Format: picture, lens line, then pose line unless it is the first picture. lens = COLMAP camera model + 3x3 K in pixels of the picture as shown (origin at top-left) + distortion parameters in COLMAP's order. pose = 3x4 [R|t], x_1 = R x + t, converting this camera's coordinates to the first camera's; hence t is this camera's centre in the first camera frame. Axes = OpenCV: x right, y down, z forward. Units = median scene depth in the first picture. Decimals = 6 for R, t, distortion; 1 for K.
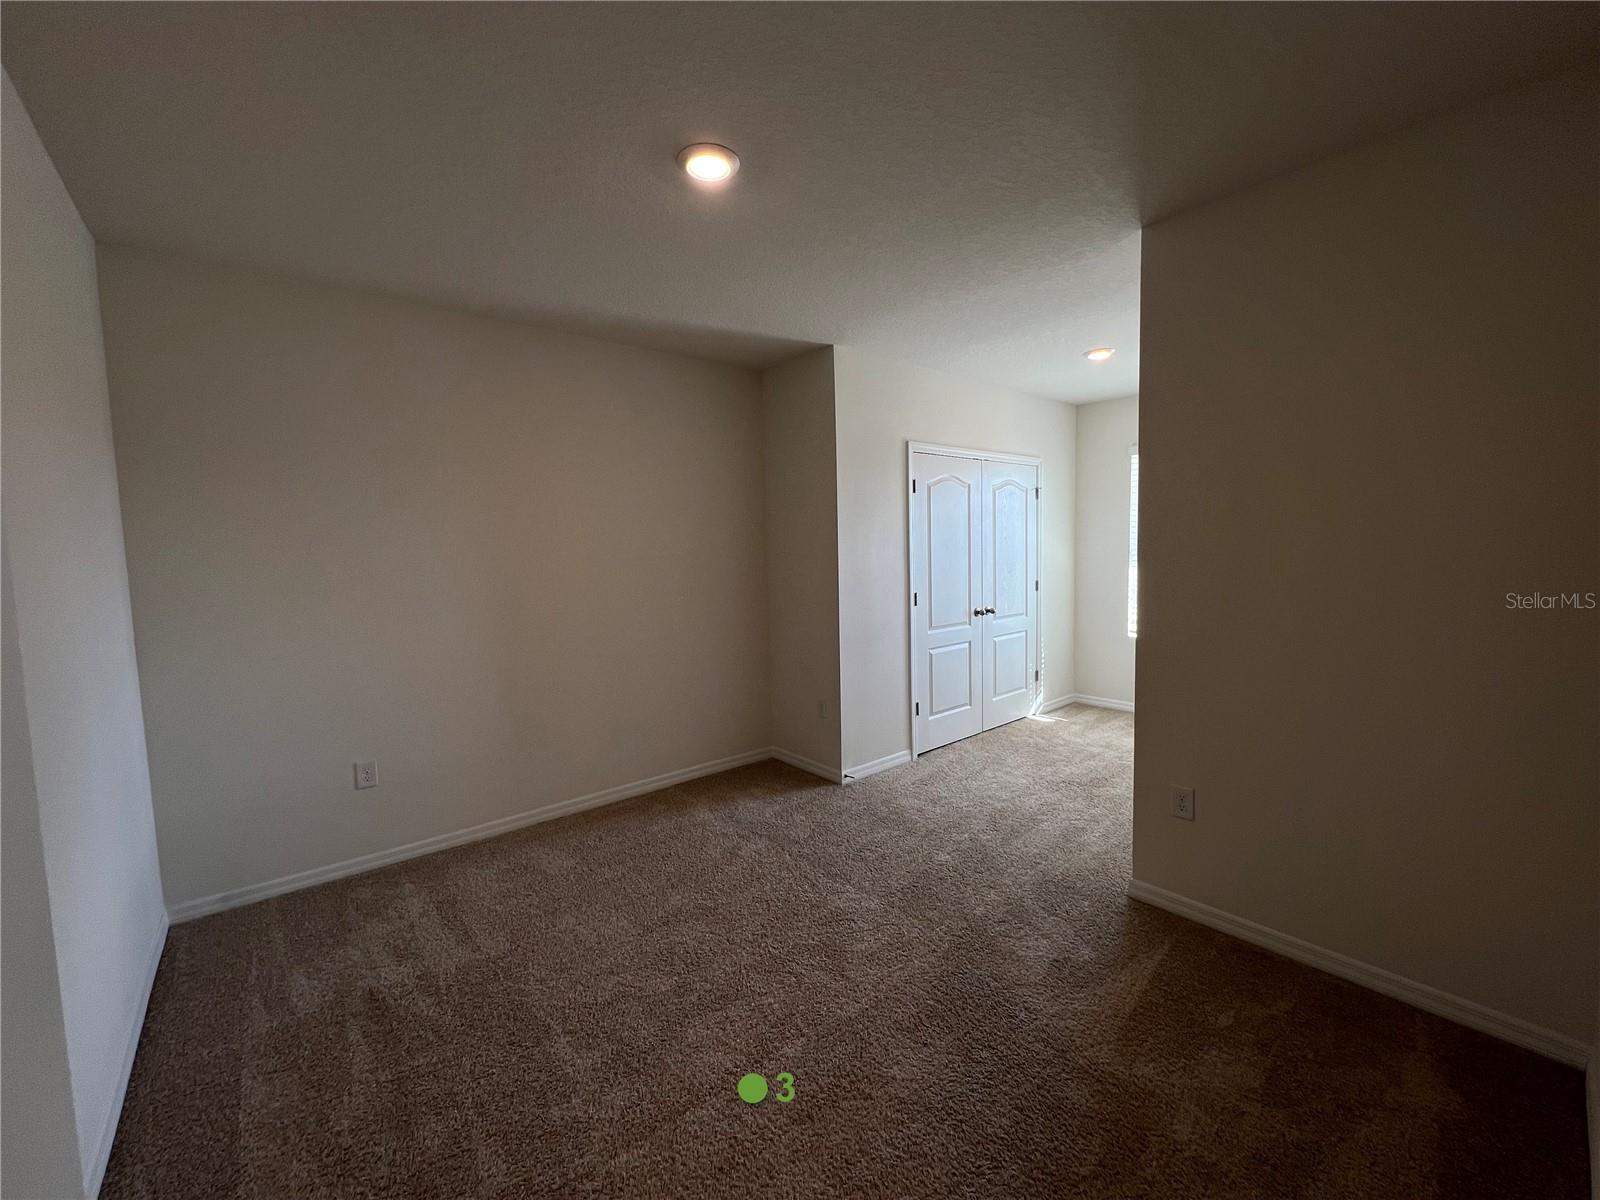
lens RADIAL K [[642.7, 0, 802.6], [0, 642.7, 597.4], [0, 0, 1]] dist [0.008794, 0.000380]
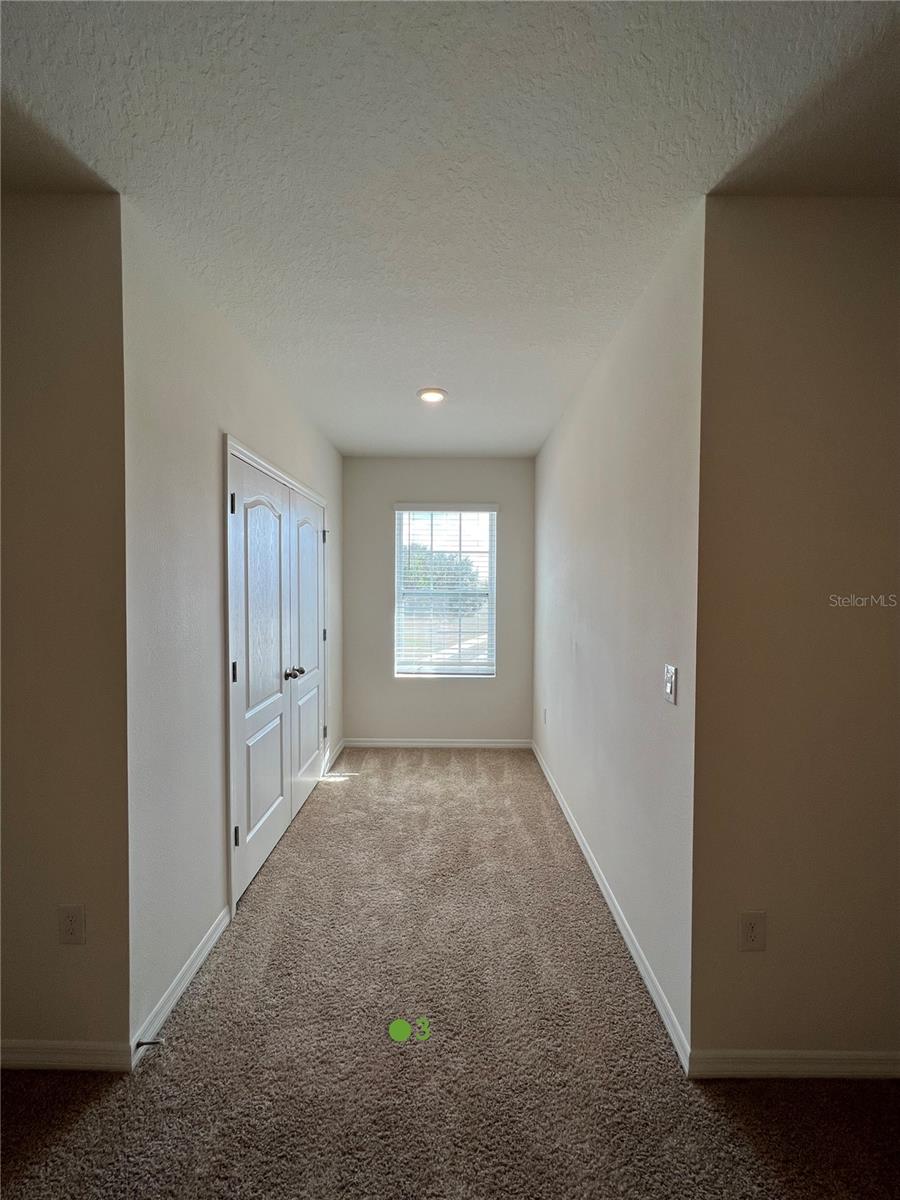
lens RADIAL K [[482.0, 0, 445.4], [0, 482.0, 598.3], [0, 0, 1]] dist [0.008794, 0.000380]
pose [[0.652894, 0.007455, 0.757413, -0.062327], [0.034101, 0.998648, -0.039226, -0.045688], [-0.756682, 0.051439, 0.651757, 0.495569]]
